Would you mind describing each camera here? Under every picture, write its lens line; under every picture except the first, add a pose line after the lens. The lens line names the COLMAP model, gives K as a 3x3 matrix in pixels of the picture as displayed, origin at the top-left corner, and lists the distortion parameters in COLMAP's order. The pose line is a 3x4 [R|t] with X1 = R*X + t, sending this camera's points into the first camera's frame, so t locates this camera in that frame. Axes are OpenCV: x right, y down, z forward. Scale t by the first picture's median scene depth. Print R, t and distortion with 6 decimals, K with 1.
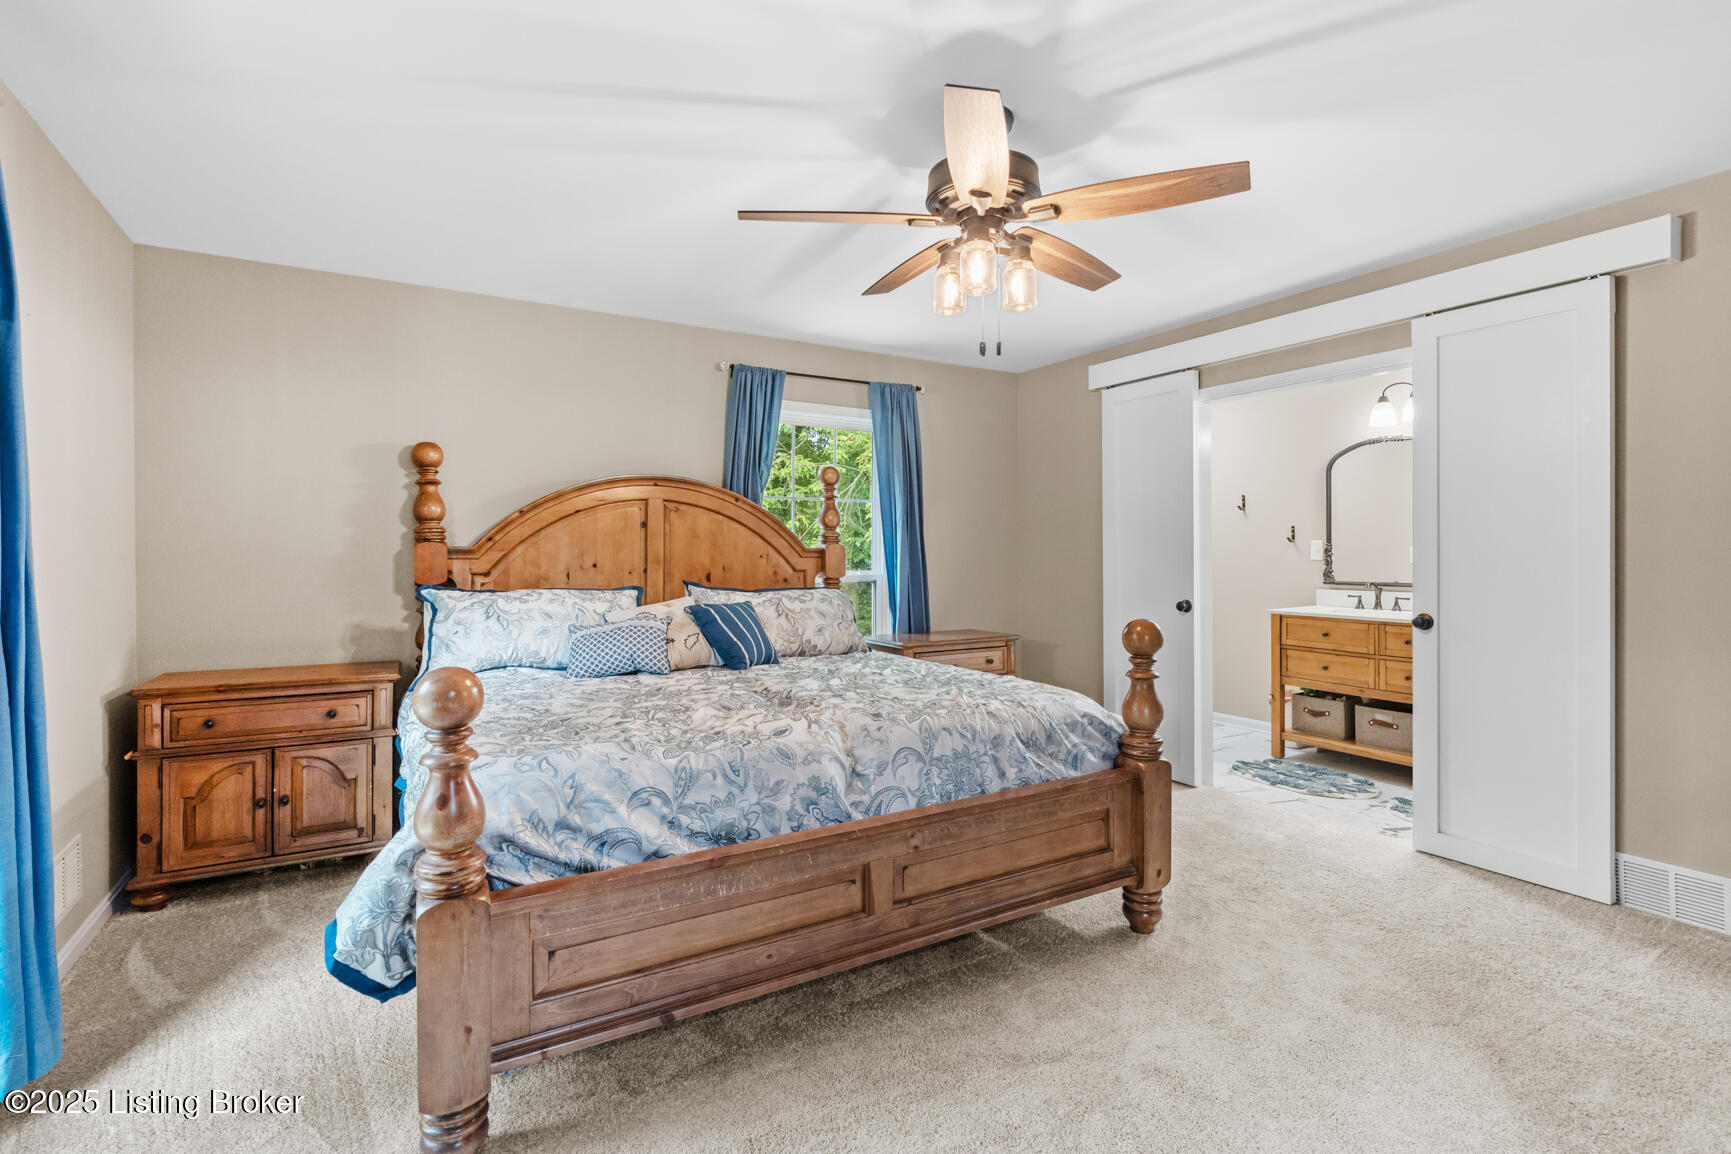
lens RADIAL K [[796.0, 0, 874.9], [0, 796.0, 556.5], [0, 0, 1]] dist [-0.000292, 0.000491]
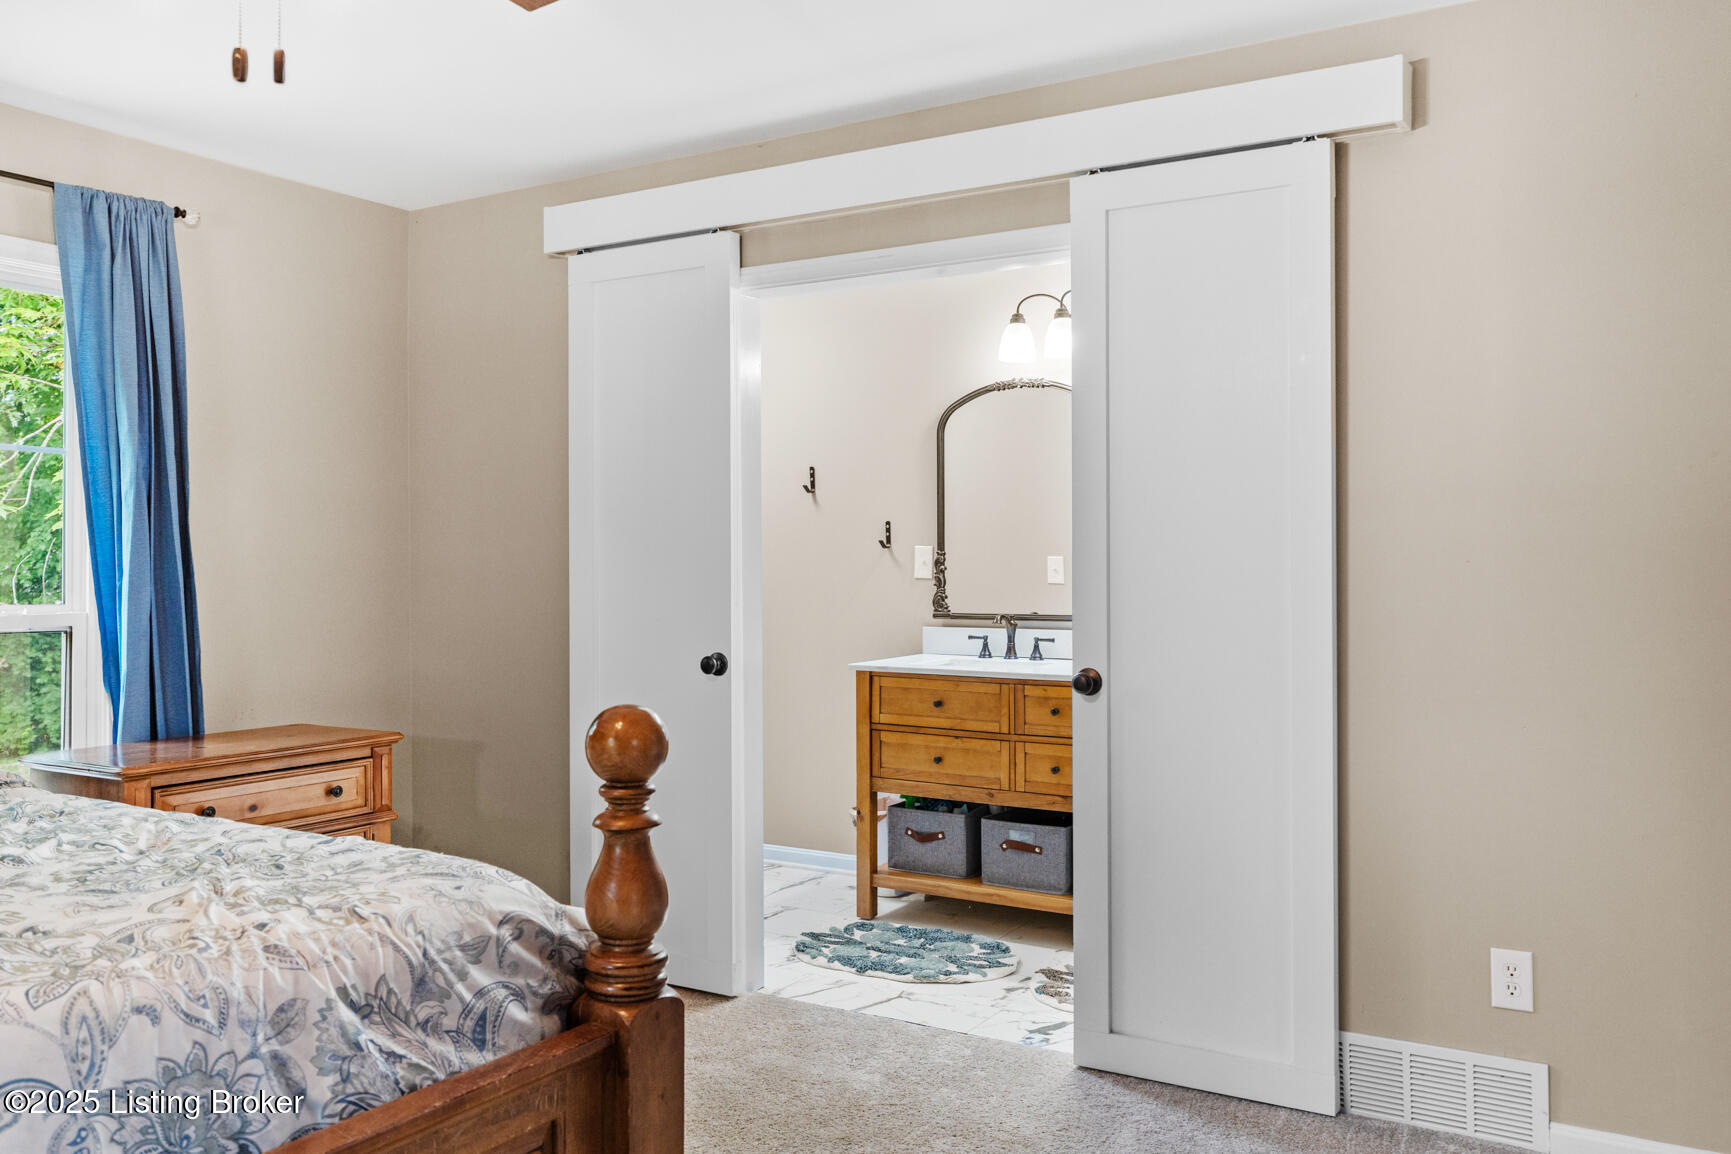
lens RADIAL K [[1368.2, 0, 869.2], [0, 1368.2, 563.3], [0, 0, 1]] dist [0.000744, 0.000729]
pose [[0.888031, 0.002226, 0.459778, 0.056928], [0.000427, 0.999984, -0.005667, -0.001486], [-0.459783, 0.005229, 0.888016, 0.131842]]
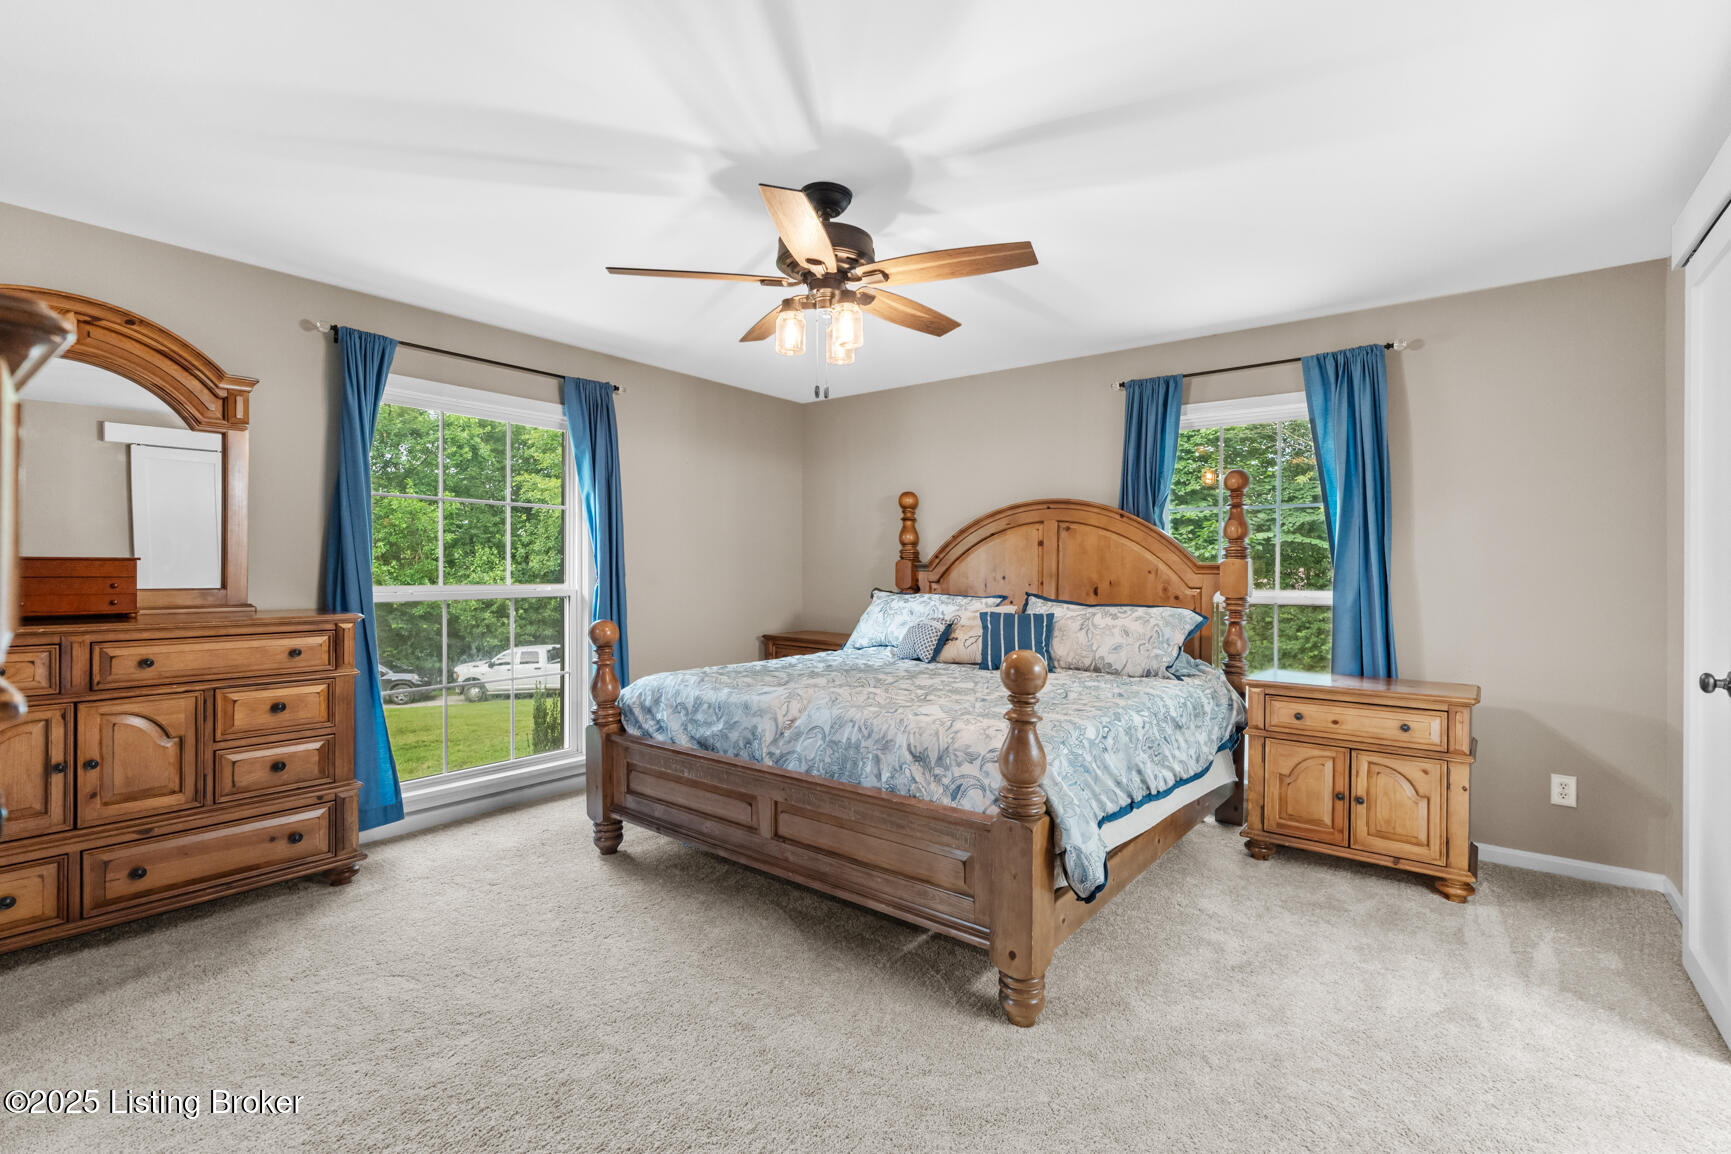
lens RADIAL K [[780.1, 0, 865.5], [0, 780.1, 577.0], [0, 0, 1]] dist [-0.003956, -0.000219]
pose [[0.359935, 0.015510, -0.932848, 0.674120], [-0.009403, 0.999871, 0.012996, -0.003550], [0.932930, 0.004094, 0.360035, 0.360742]]
